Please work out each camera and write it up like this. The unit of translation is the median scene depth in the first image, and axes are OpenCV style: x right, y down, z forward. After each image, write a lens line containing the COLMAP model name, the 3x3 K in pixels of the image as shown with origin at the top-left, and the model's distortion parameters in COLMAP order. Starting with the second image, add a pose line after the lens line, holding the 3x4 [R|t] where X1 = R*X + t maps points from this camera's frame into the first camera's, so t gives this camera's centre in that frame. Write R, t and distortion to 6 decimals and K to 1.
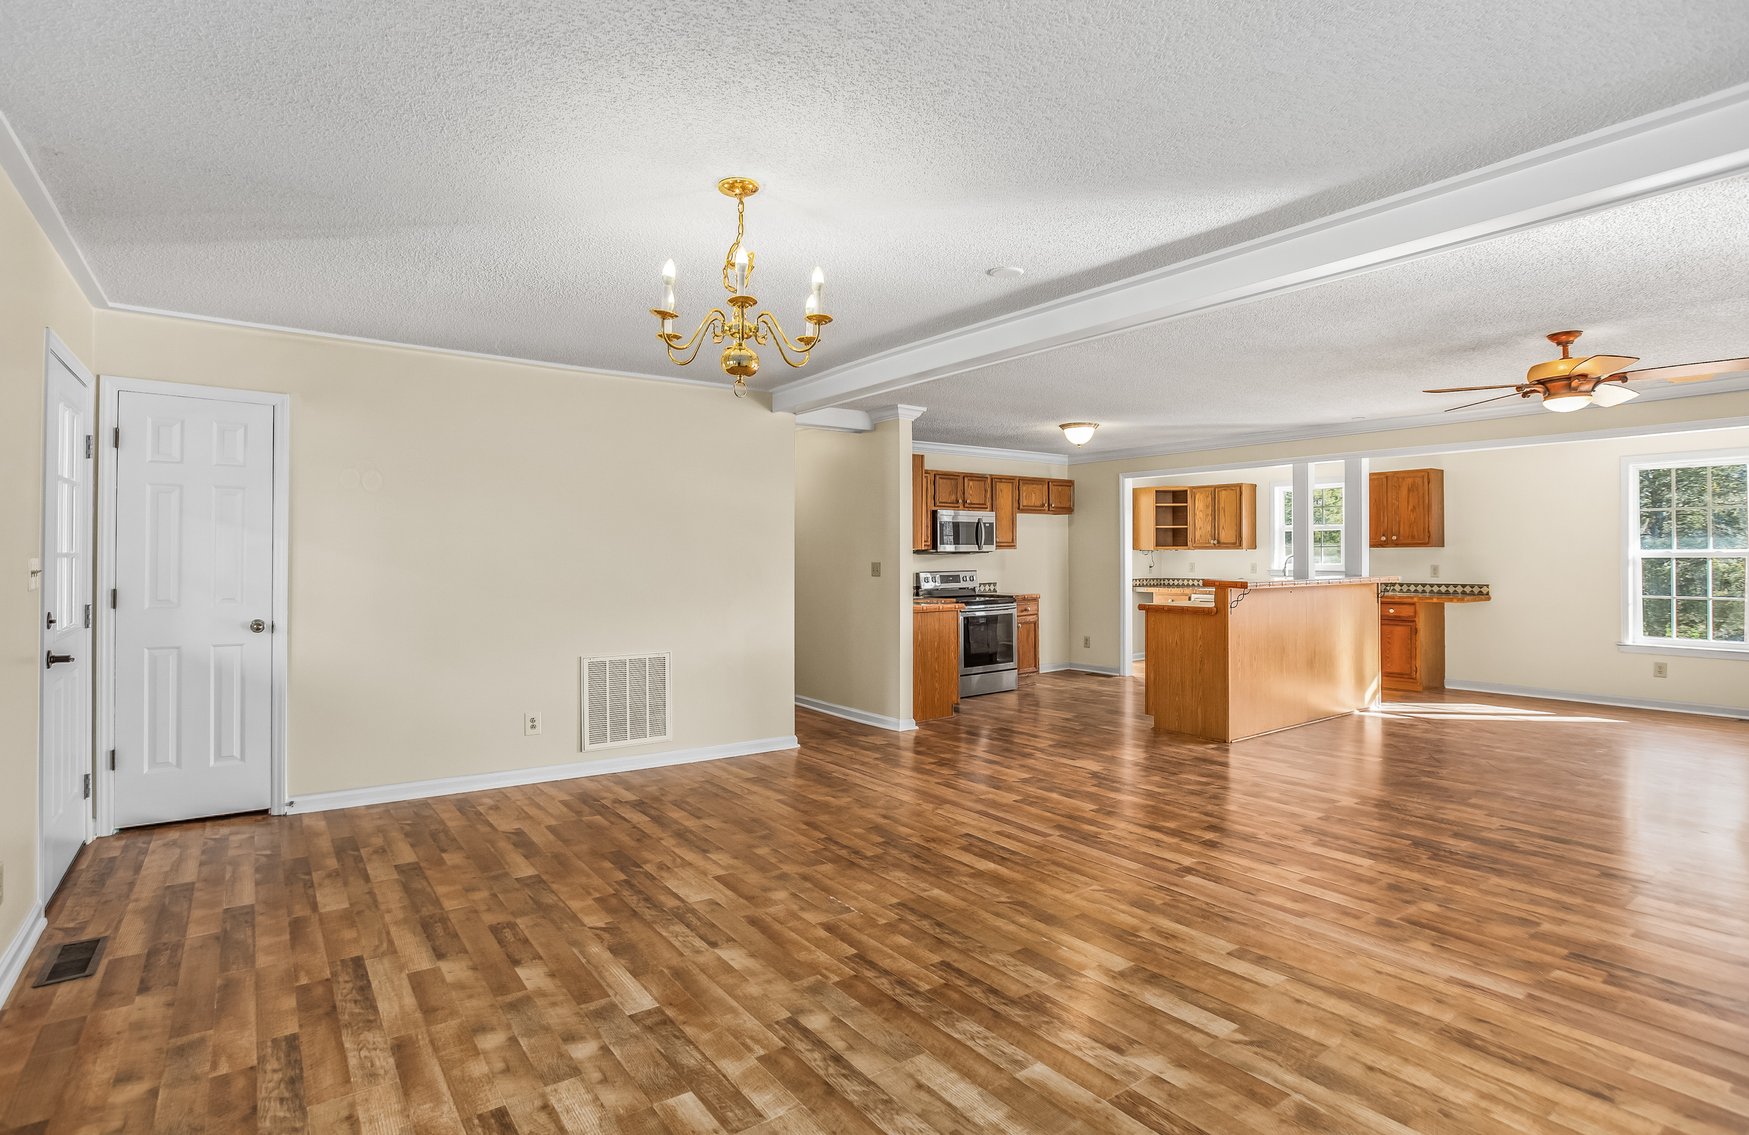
lens RADIAL K [[882.1, 0, 897.6], [0, 882.1, 495.3], [0, 0, 1]] dist [-0.037923, 0.026823]
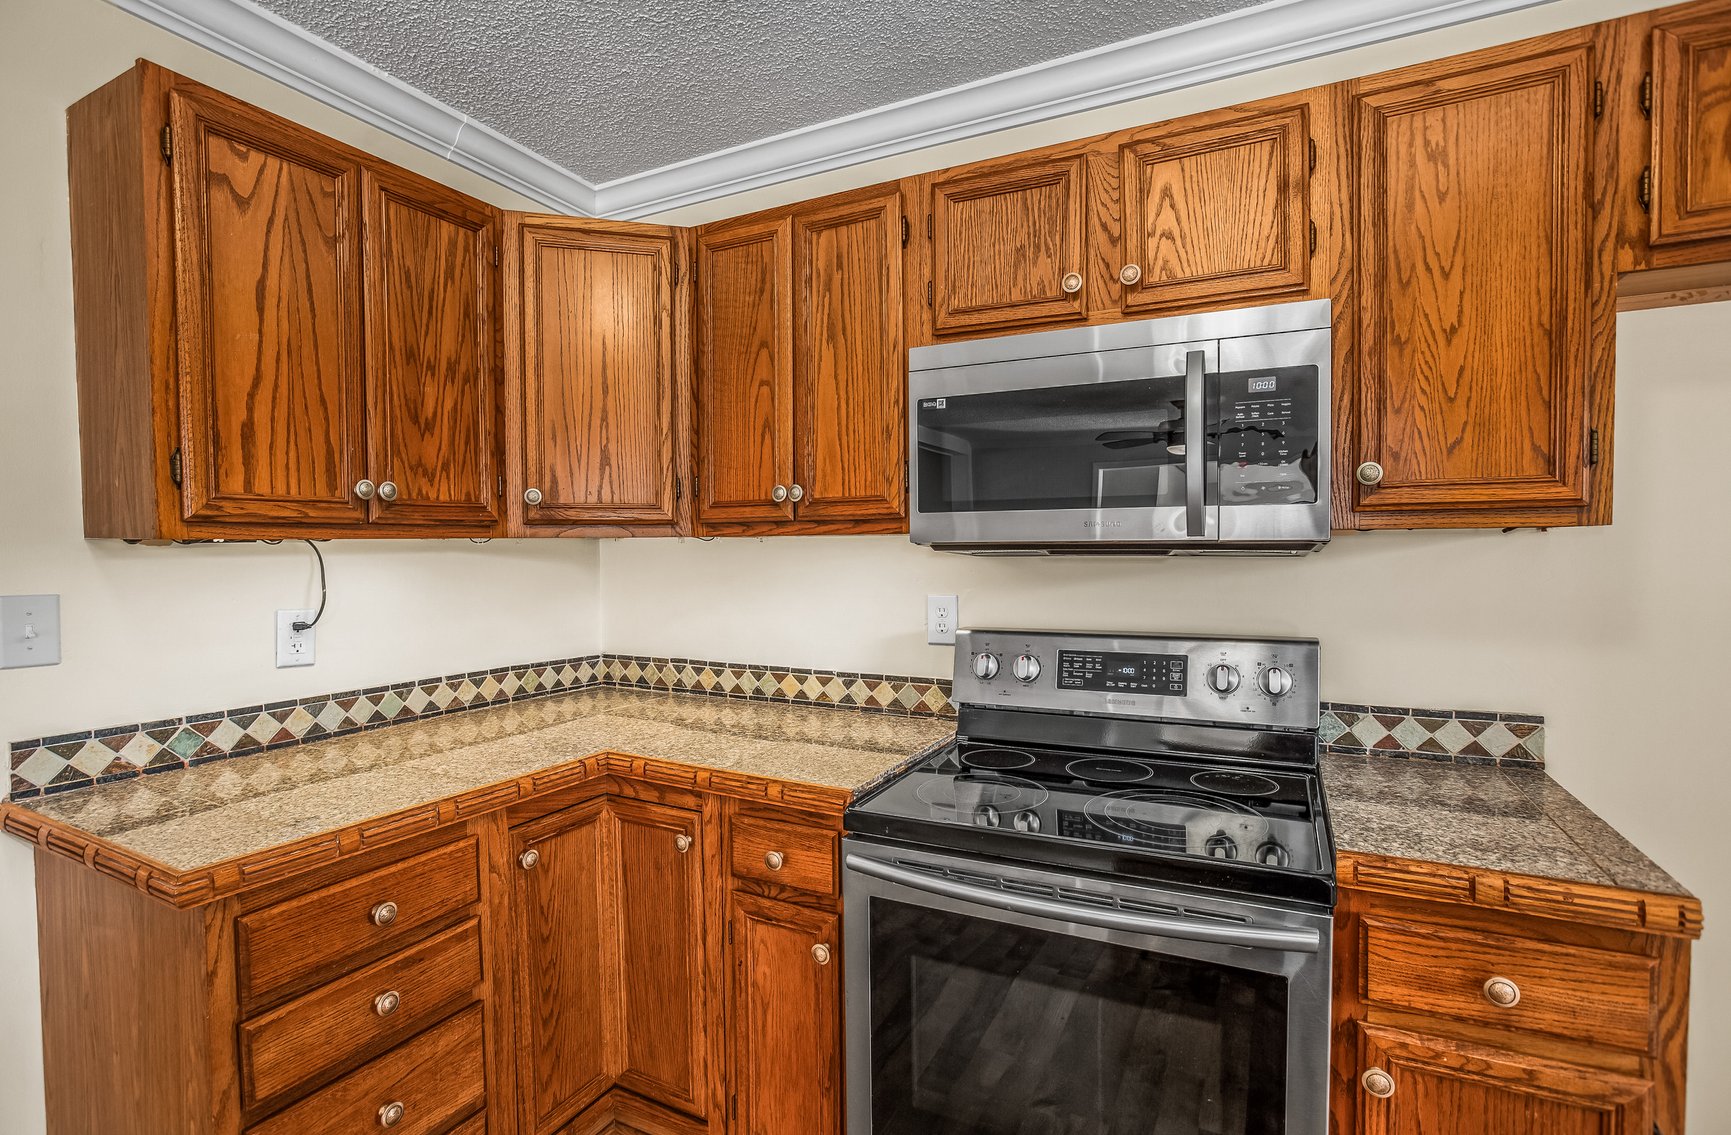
lens RADIAL K [[828.2, 0, 857.6], [0, 828.2, 580.1], [0, 0, 1]] dist [-0.068329, 0.036773]
pose [[0.426776, 0.034041, -0.903716, 0.236097], [0.067387, 0.995316, 0.069314, 0.060815], [0.901843, -0.090480, 0.422483, 0.964982]]
